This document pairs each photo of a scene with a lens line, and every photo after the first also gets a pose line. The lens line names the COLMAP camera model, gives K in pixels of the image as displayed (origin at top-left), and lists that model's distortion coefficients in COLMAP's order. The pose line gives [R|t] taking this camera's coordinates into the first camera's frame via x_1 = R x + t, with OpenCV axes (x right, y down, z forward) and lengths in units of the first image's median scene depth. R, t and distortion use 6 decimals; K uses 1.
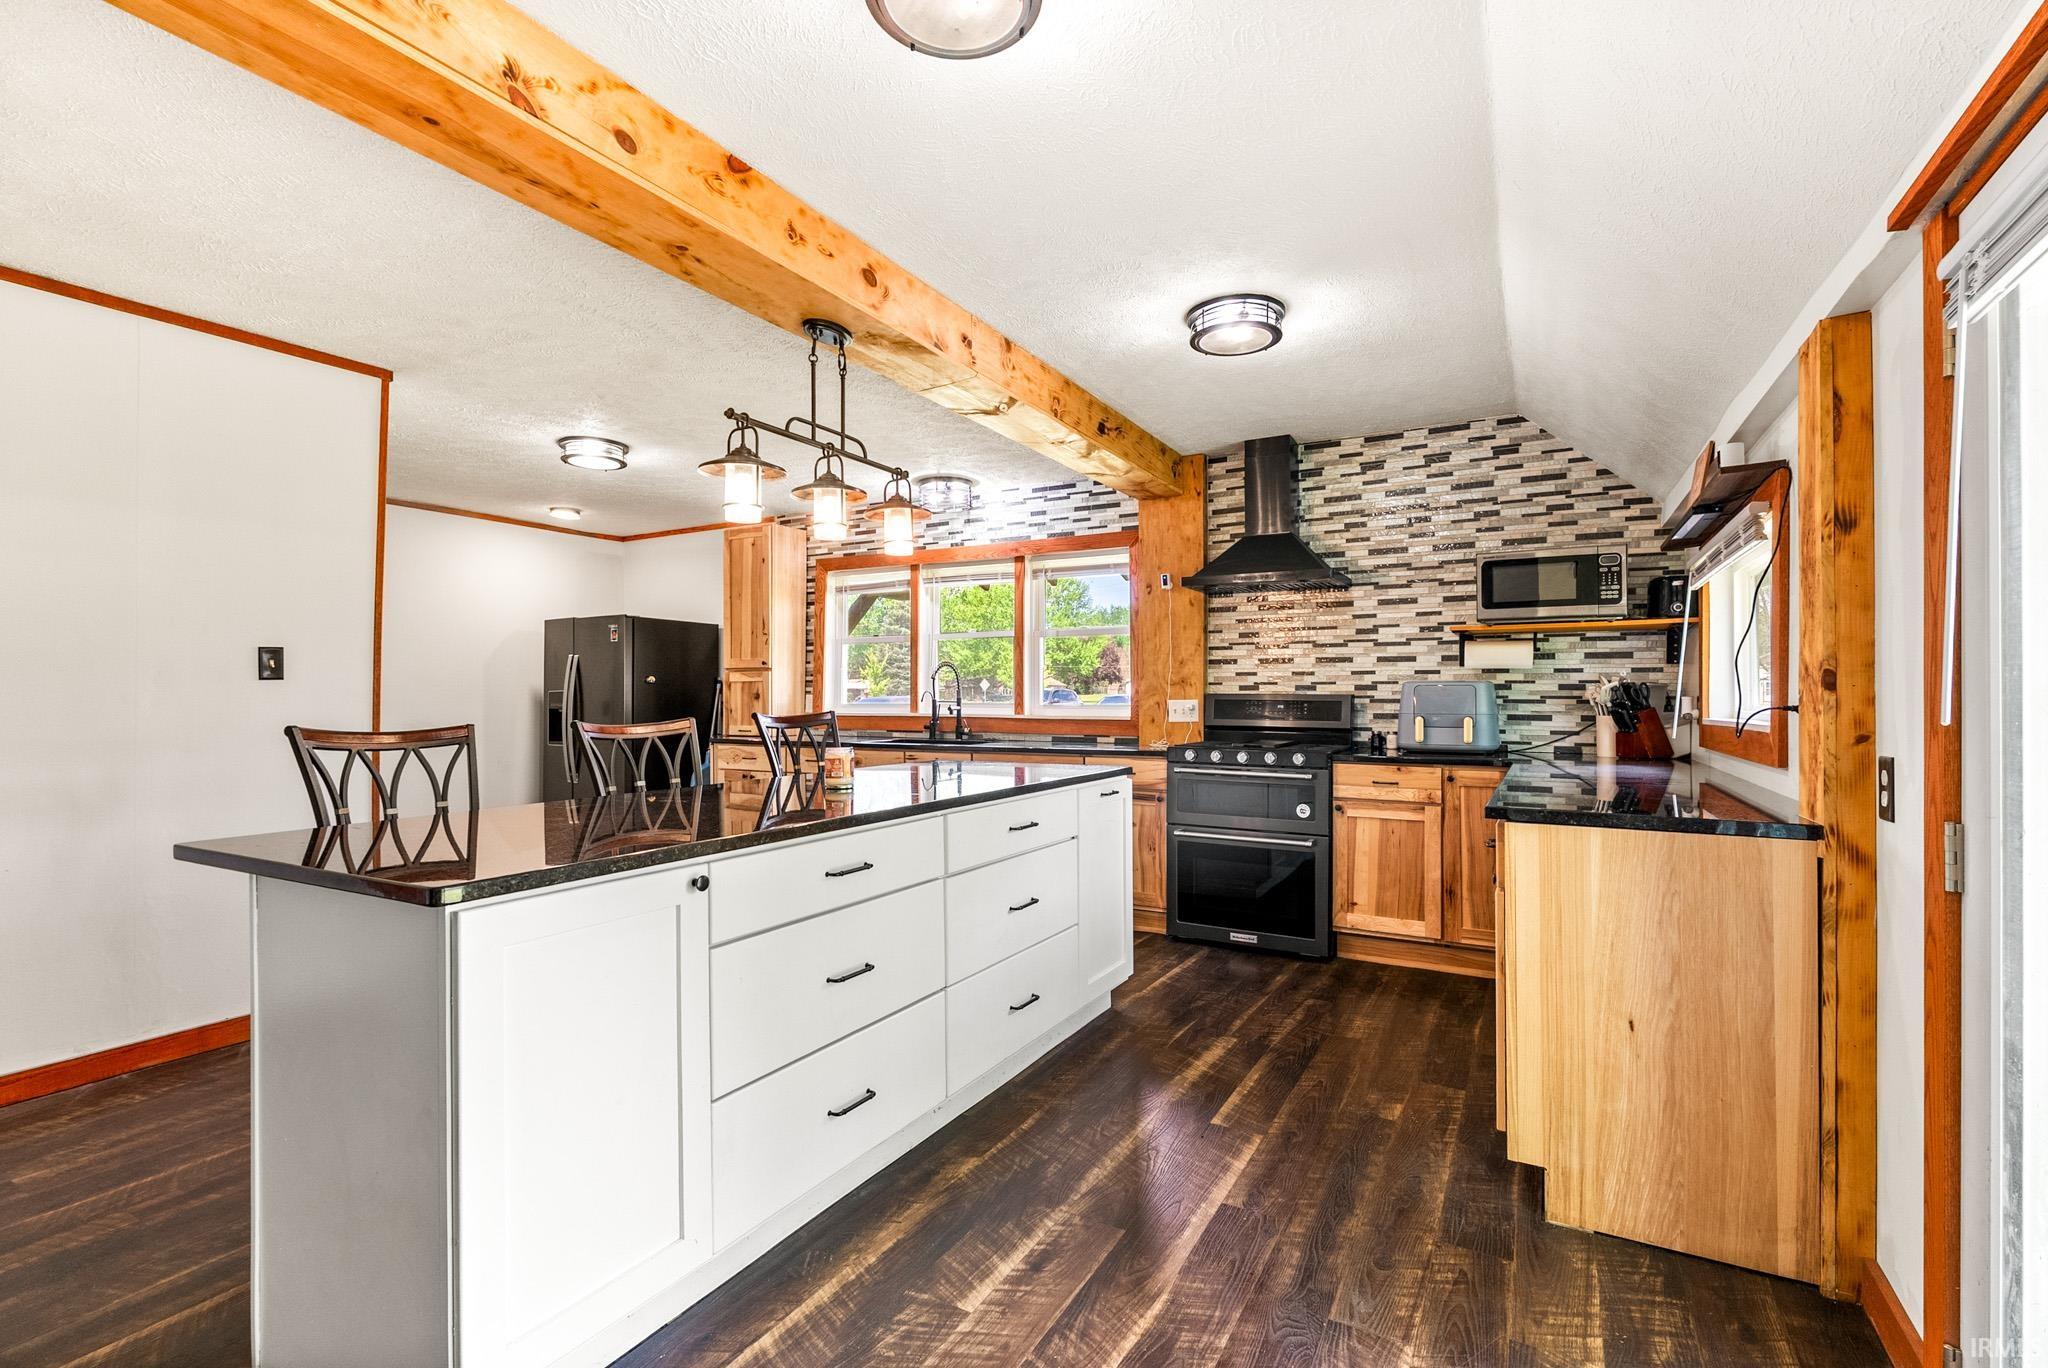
lens RADIAL K [[908.8, 0, 1024.0], [0, 908.8, 684.0], [0, 0, 1]] dist [-0.001558, -0.000256]
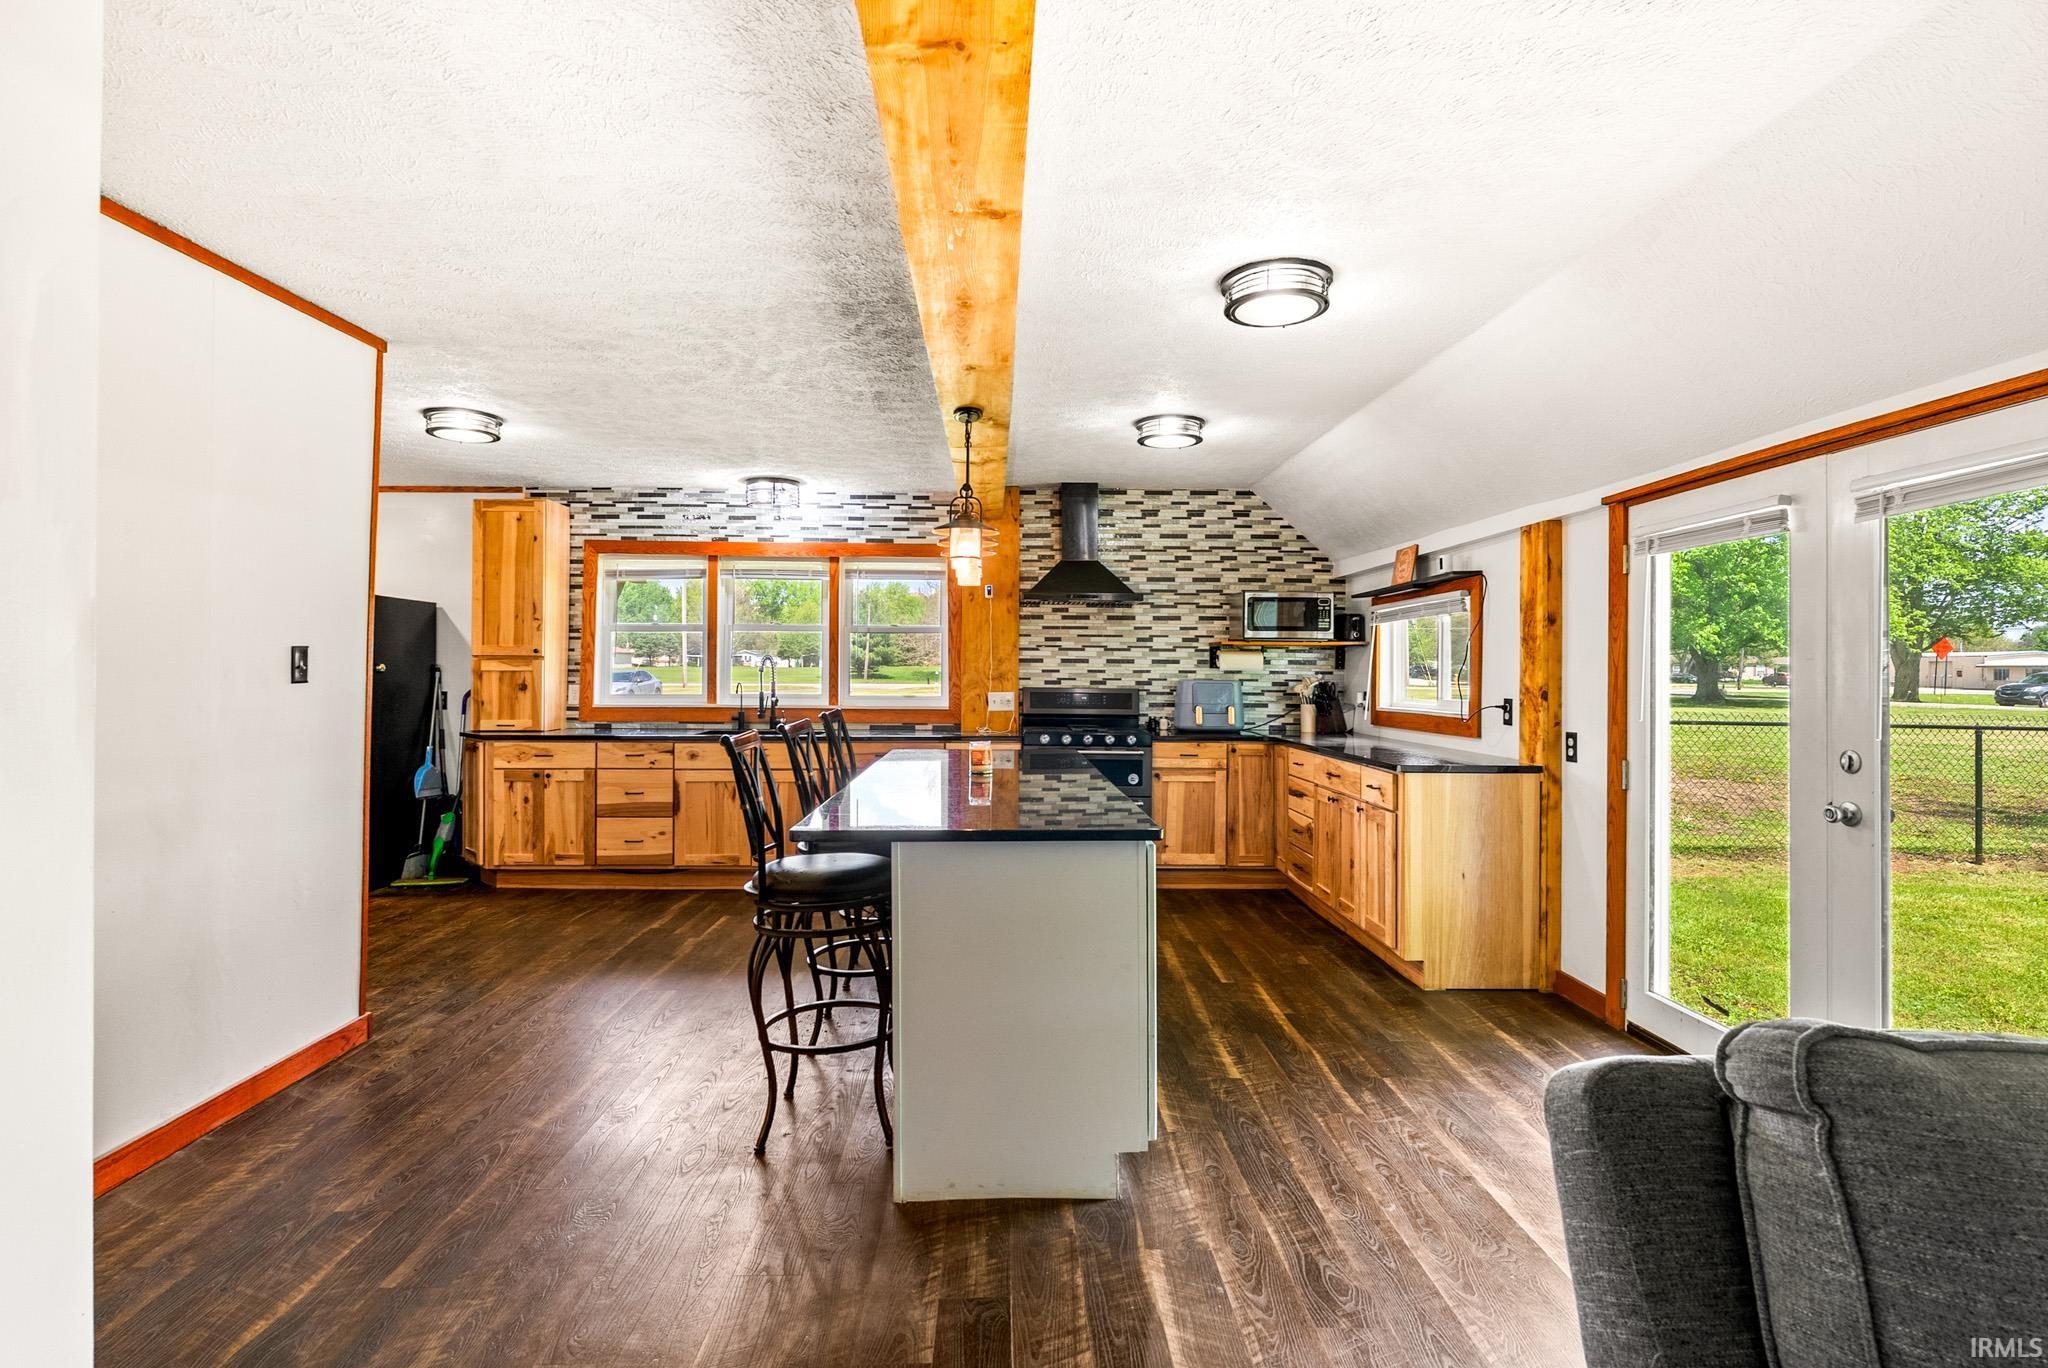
lens RADIAL K [[1007.9, 0, 987.3], [0, 1007.9, 657.7], [0, 0, 1]] dist [-0.002050, -0.000123]
pose [[0.870027, 0.010358, 0.492895, -0.545162], [-0.011878, 0.999929, -0.000046, -0.030372], [-0.492860, -0.005815, 0.870089, -0.149581]]
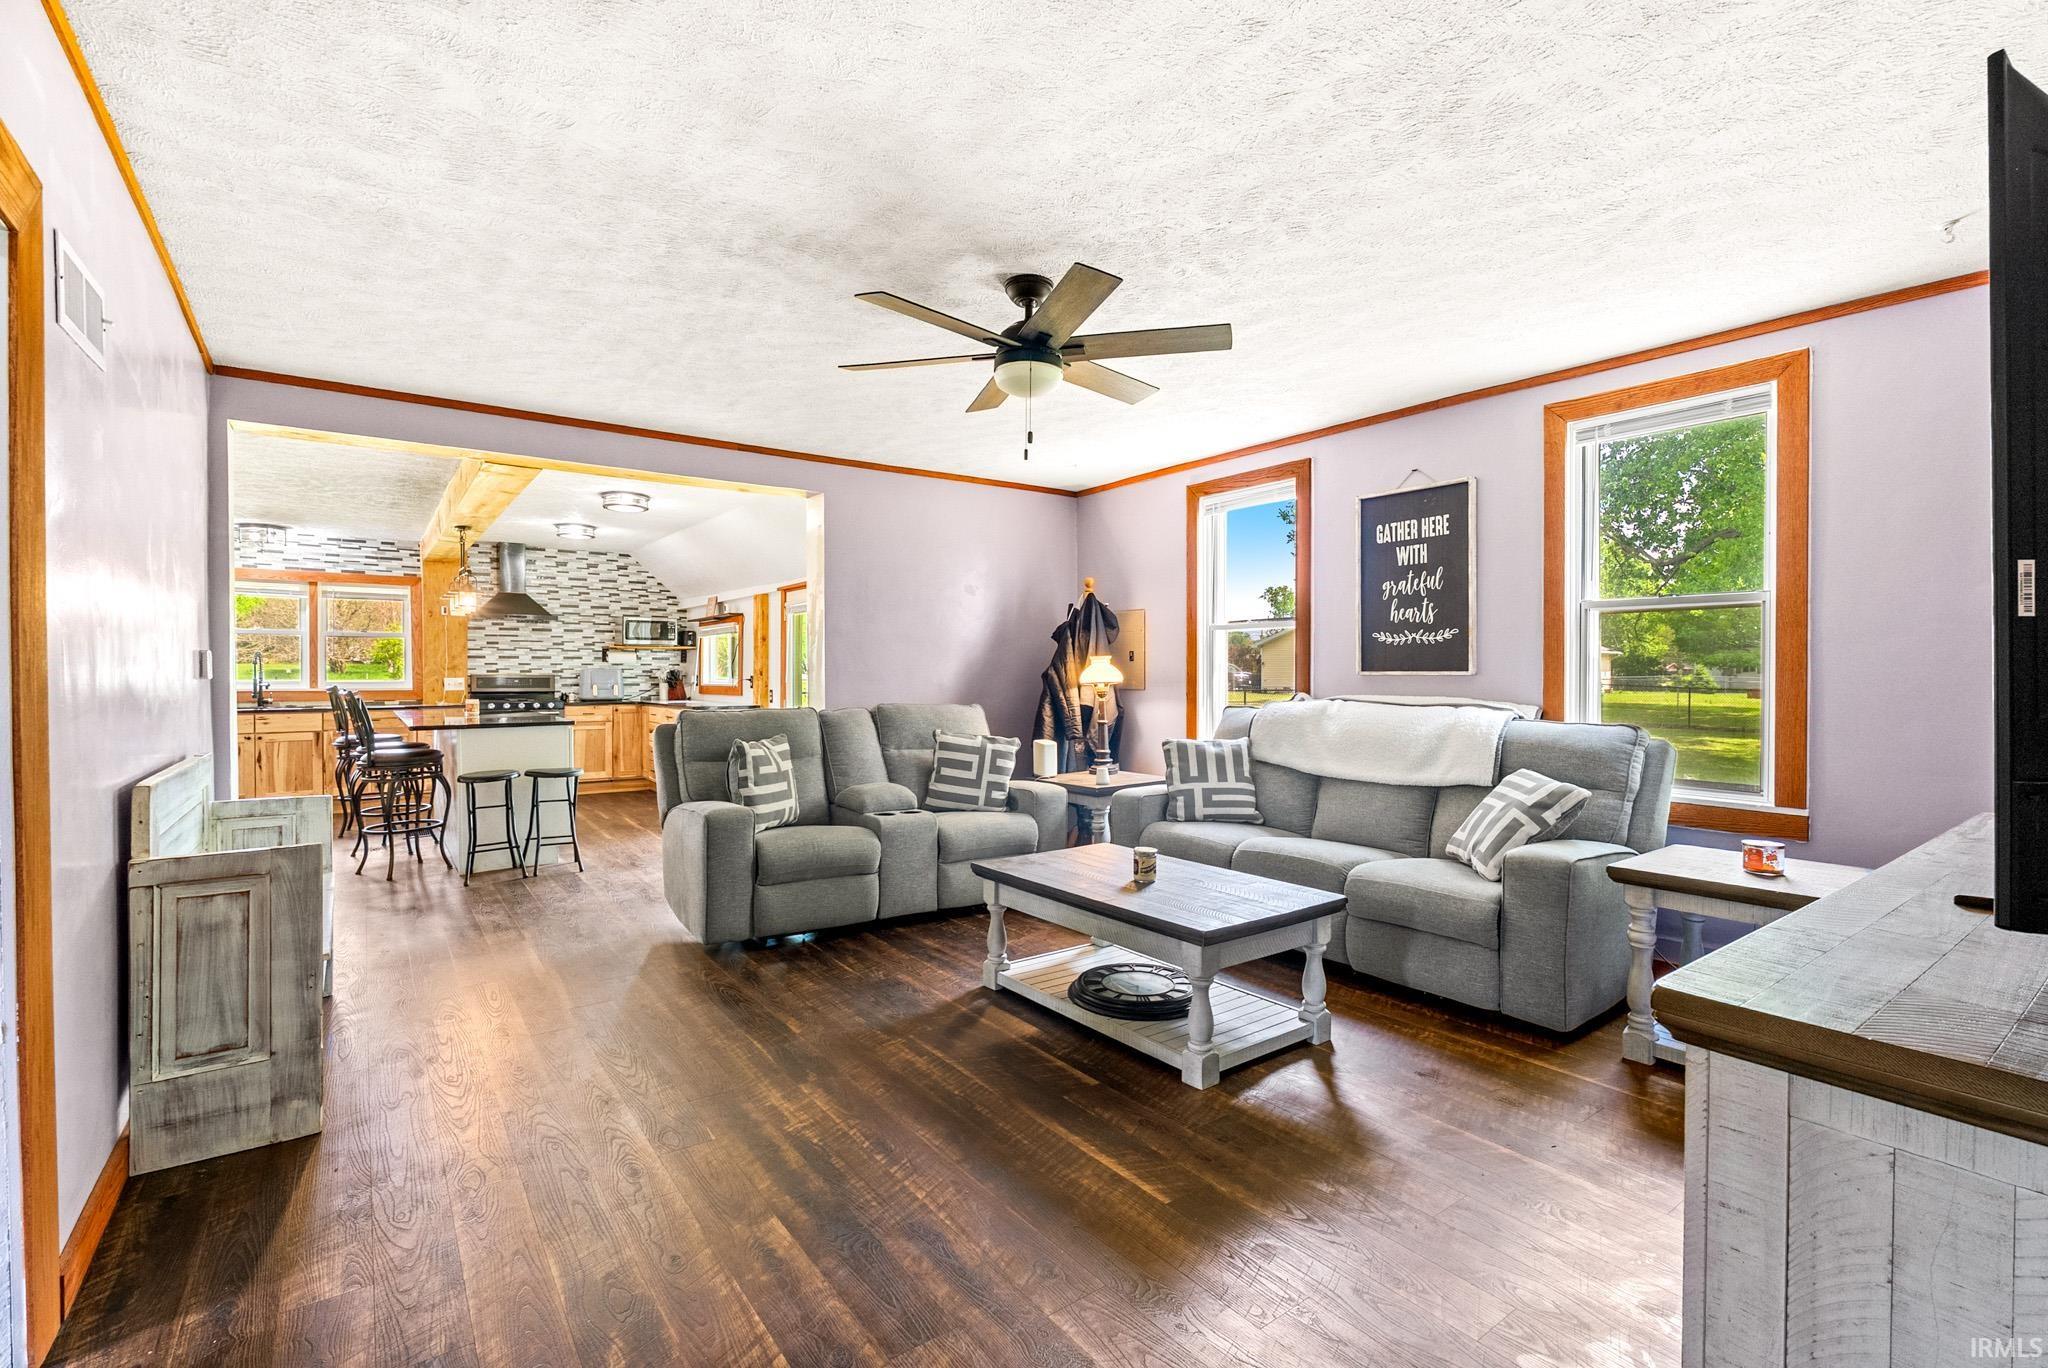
lens RADIAL K [[952.3, 0, 1018.4], [0, 952.3, 678.7], [0, 0, 1]] dist [-0.002243, -0.000239]
pose [[0.422732, -0.007529, 0.906223, -1.169305], [-0.013621, 0.999800, 0.014661, -0.026035], [-0.906152, -0.018542, 0.422545, -0.881988]]
